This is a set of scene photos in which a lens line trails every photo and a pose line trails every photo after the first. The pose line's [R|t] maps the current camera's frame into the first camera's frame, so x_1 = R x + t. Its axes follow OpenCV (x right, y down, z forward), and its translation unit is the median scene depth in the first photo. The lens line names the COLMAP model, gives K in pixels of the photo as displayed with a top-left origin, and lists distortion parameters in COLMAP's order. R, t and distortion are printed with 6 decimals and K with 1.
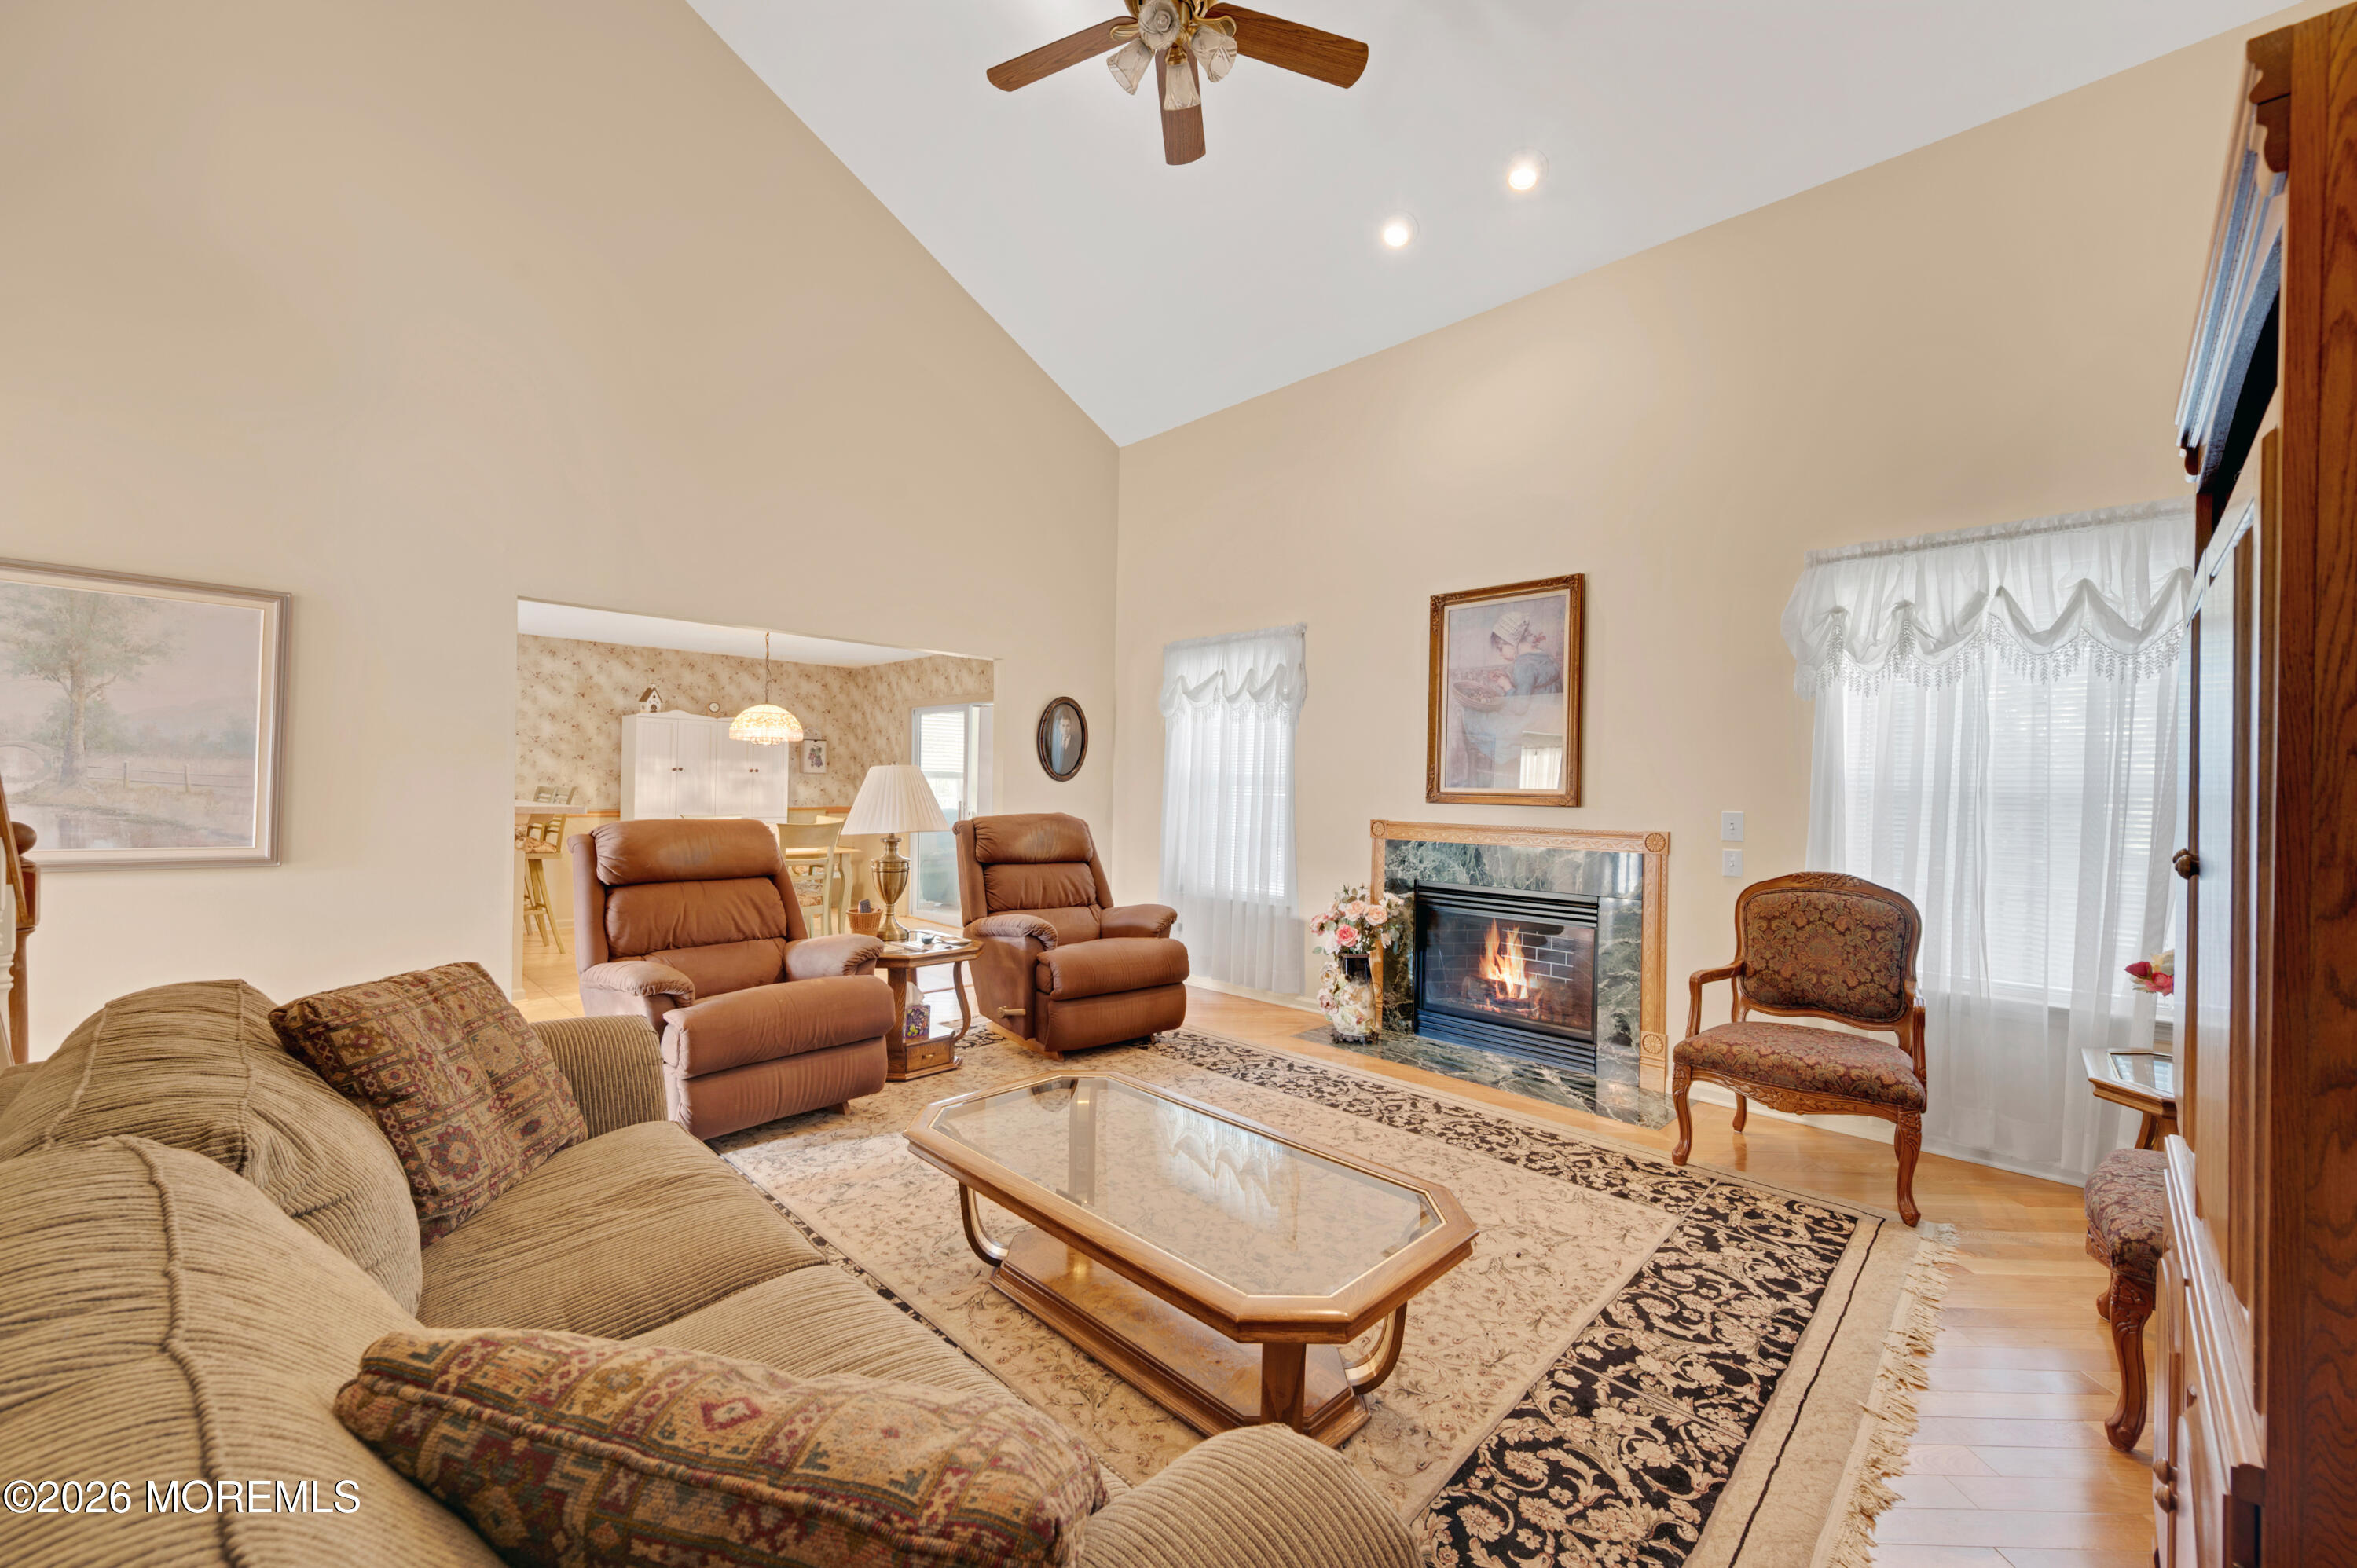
lens RADIAL K [[936.1, 0, 1186.0], [0, 936.1, 785.3], [0, 0, 1]] dist [0.000386, 0.000763]
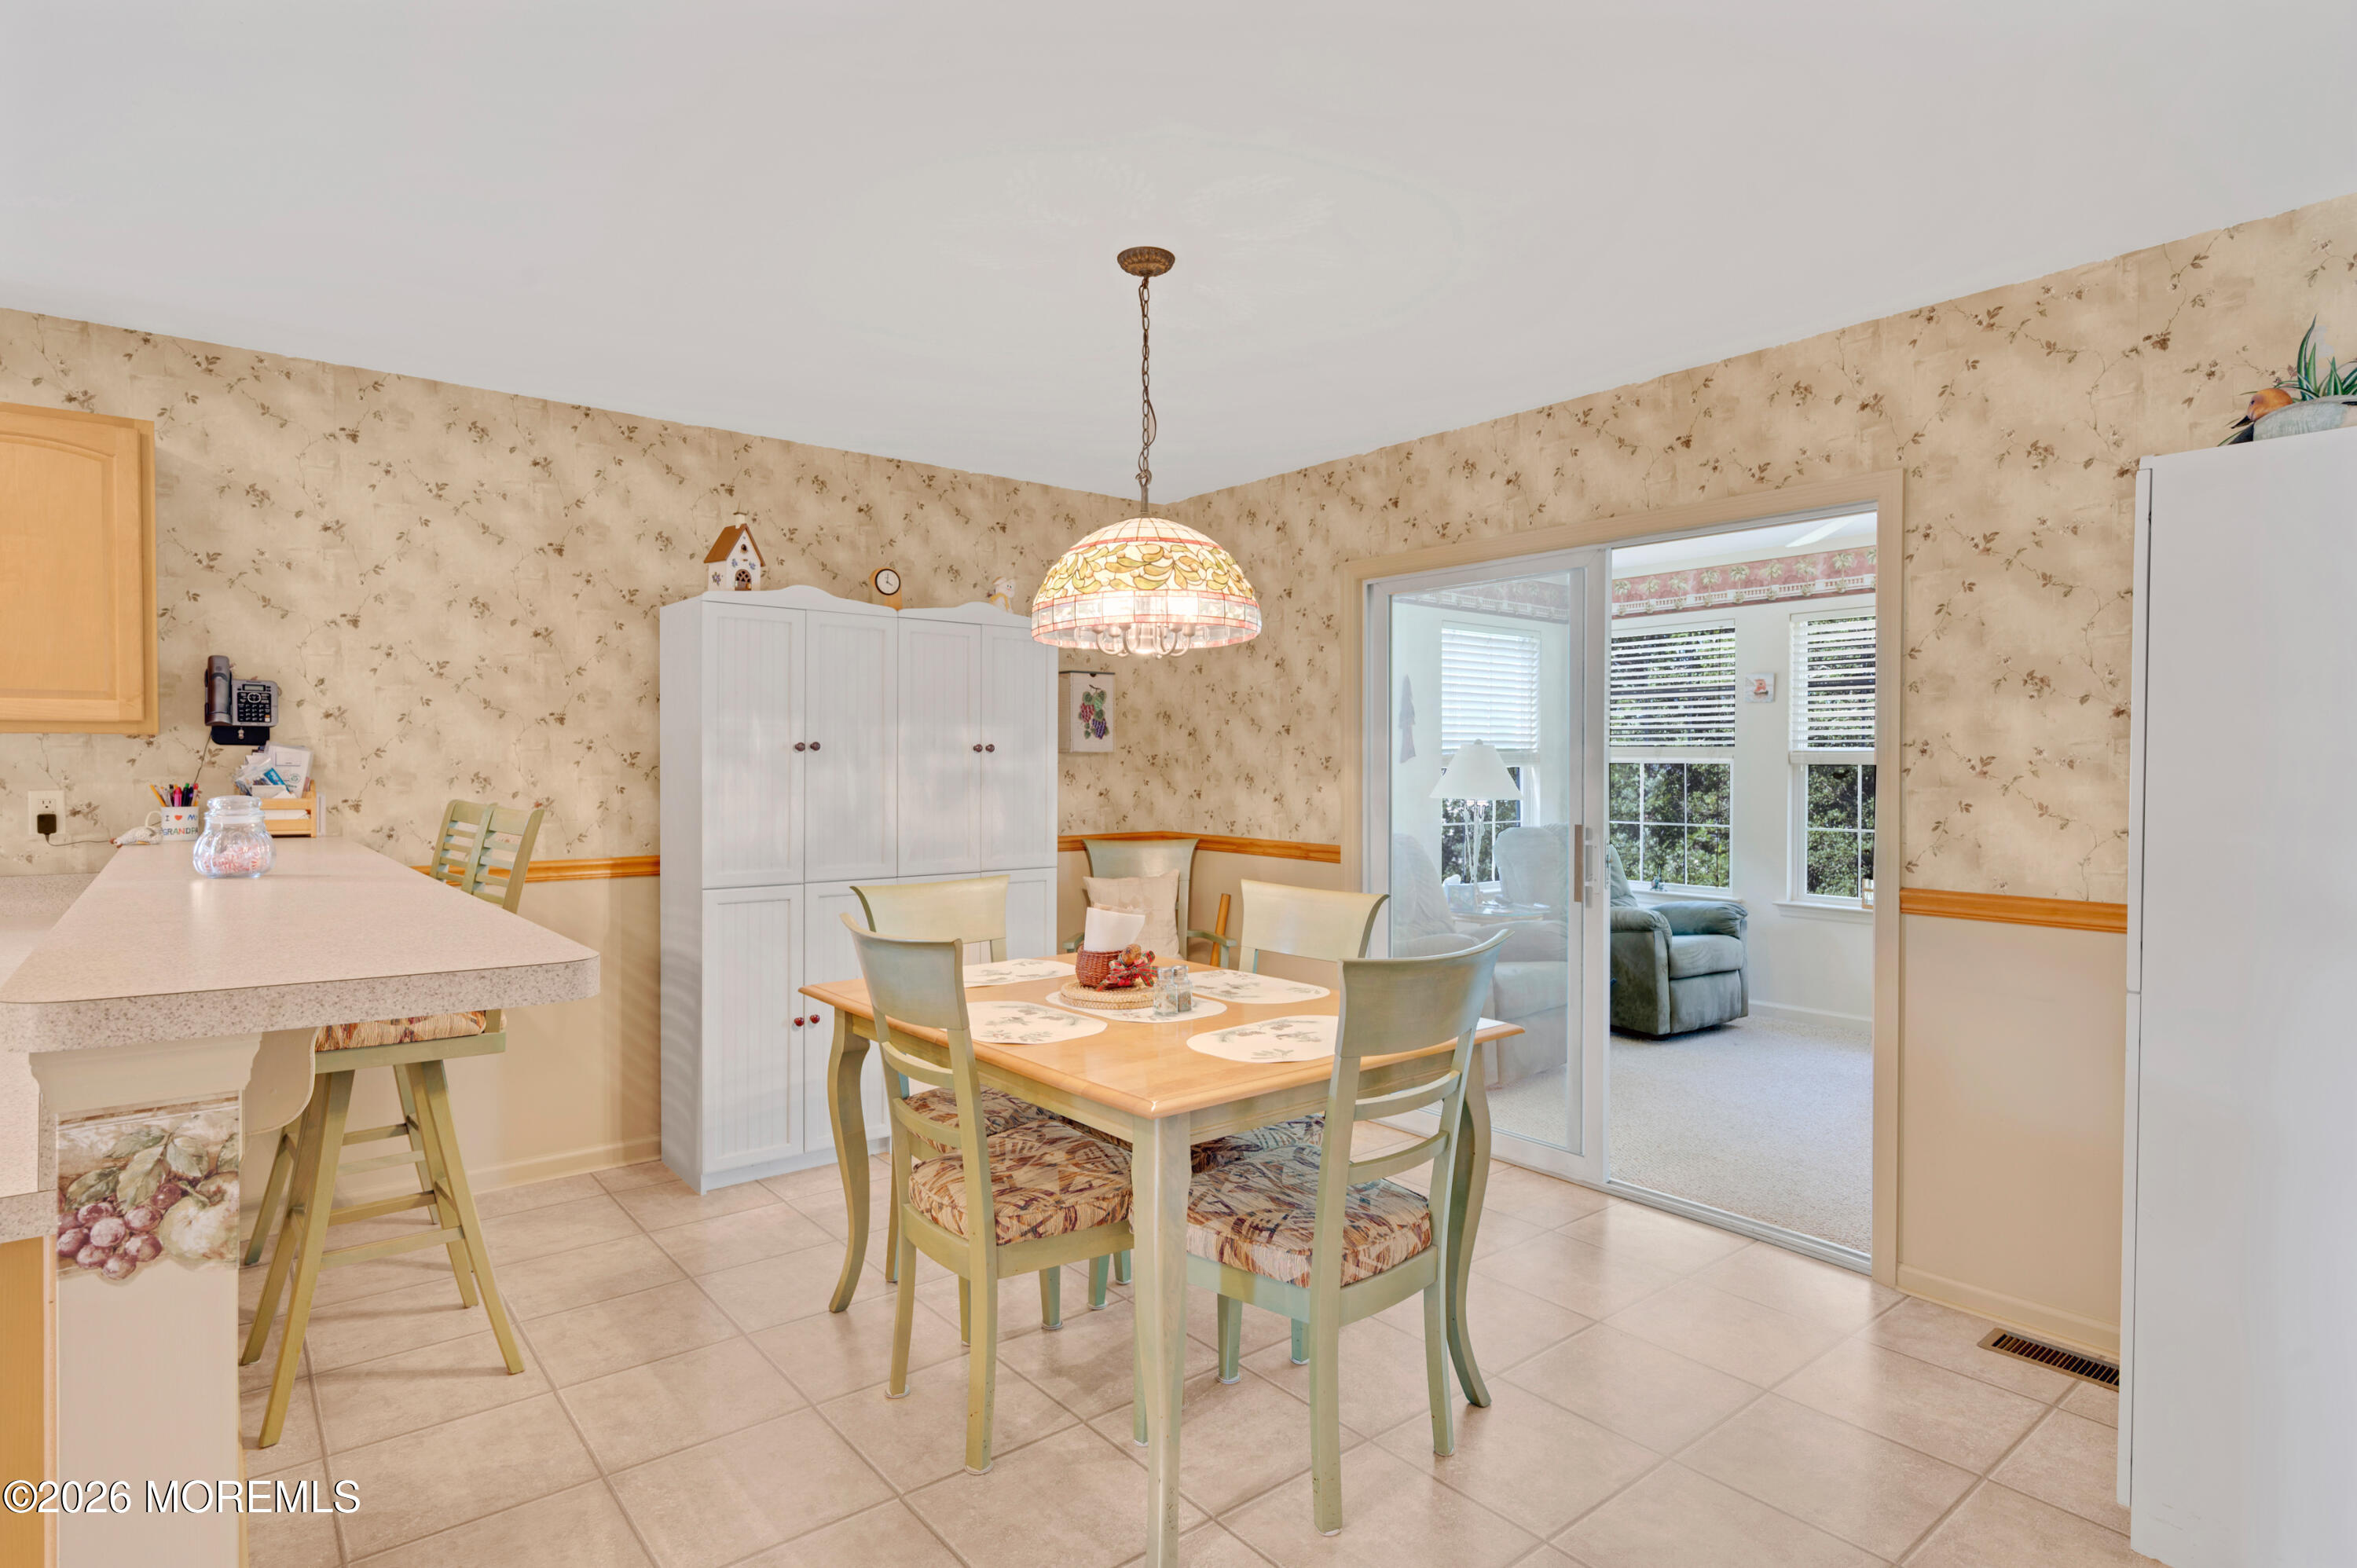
lens RADIAL K [[1227.9, 0, 1178.5], [0, 1227.9, 784.0], [0, 0, 1]] dist [-0.001110, 0.000424]
pose [[0.993257, -0.012546, -0.115256, -0.341057], [0.014199, 0.999808, 0.013536, -0.007253], [0.115064, -0.015081, 0.993244, 0.536713]]
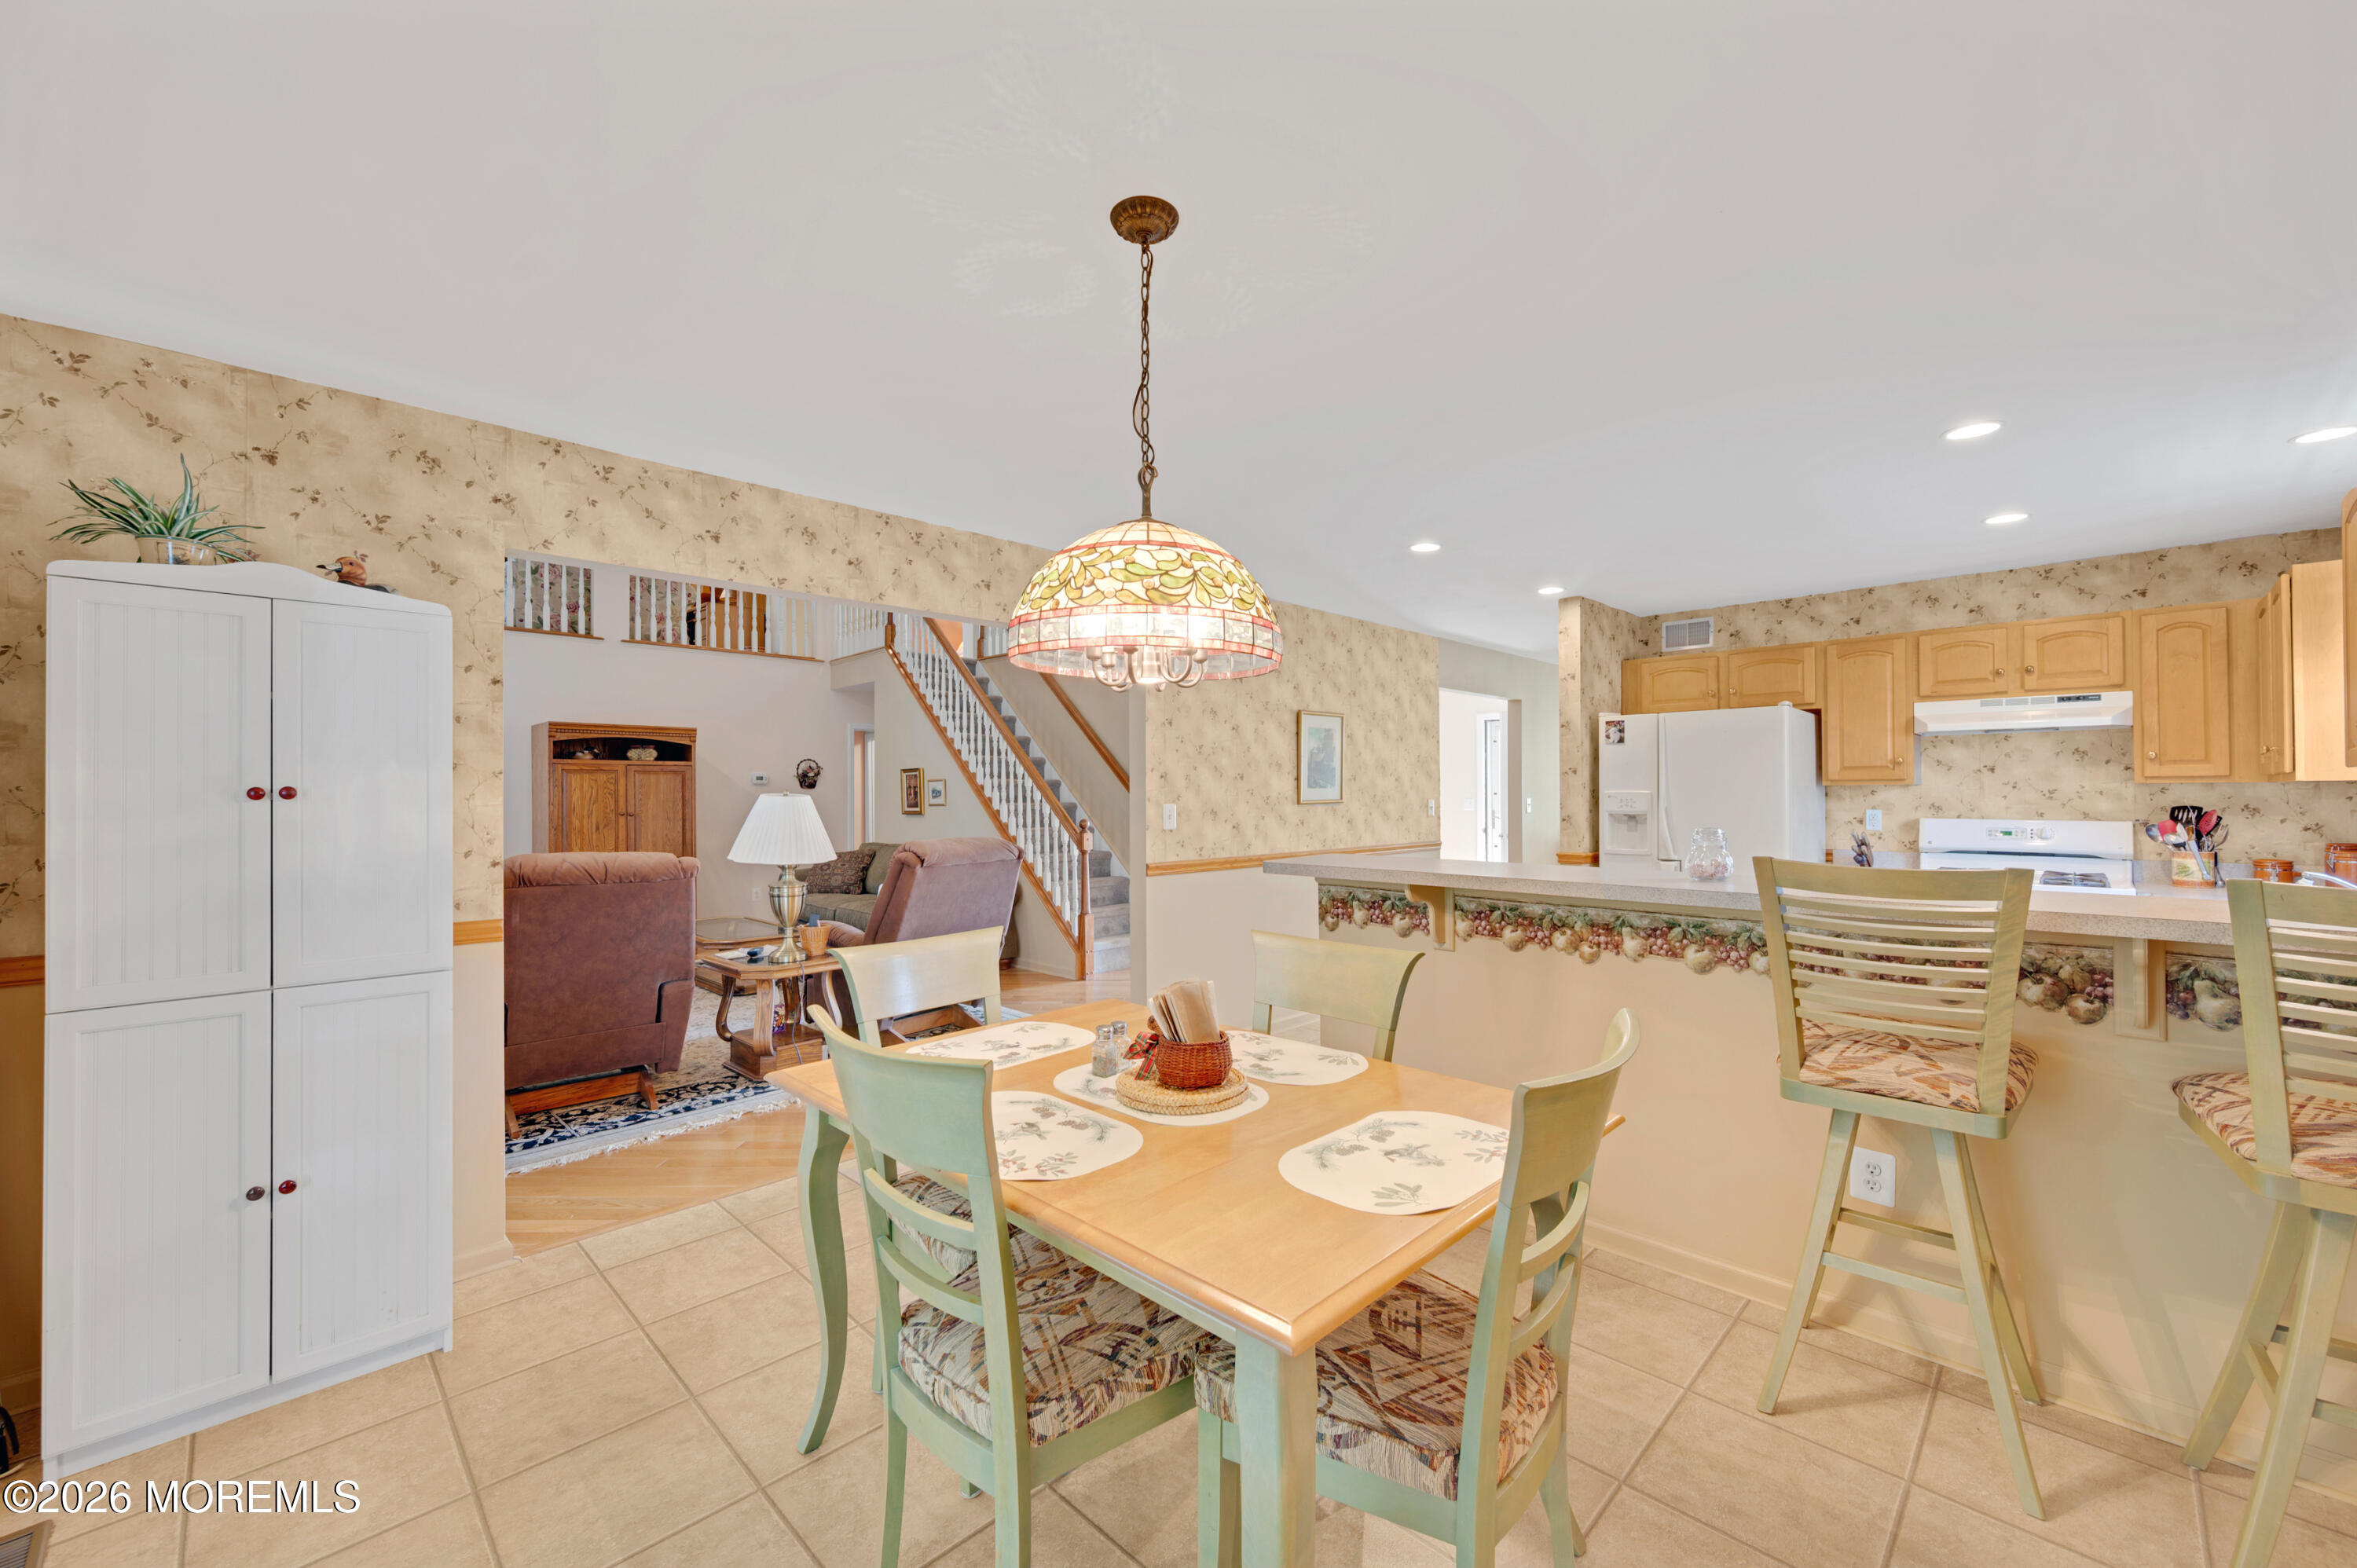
lens RADIAL K [[936.1, 0, 1186.0], [0, 936.1, 785.3], [0, 0, 1]] dist [0.000386, 0.000763]
pose [[-0.999944, -0.010565, 0.000528, -0.397315], [-0.010570, 0.999895, -0.009884, -0.013332], [-0.000424, -0.009889, -0.999951, 1.089934]]
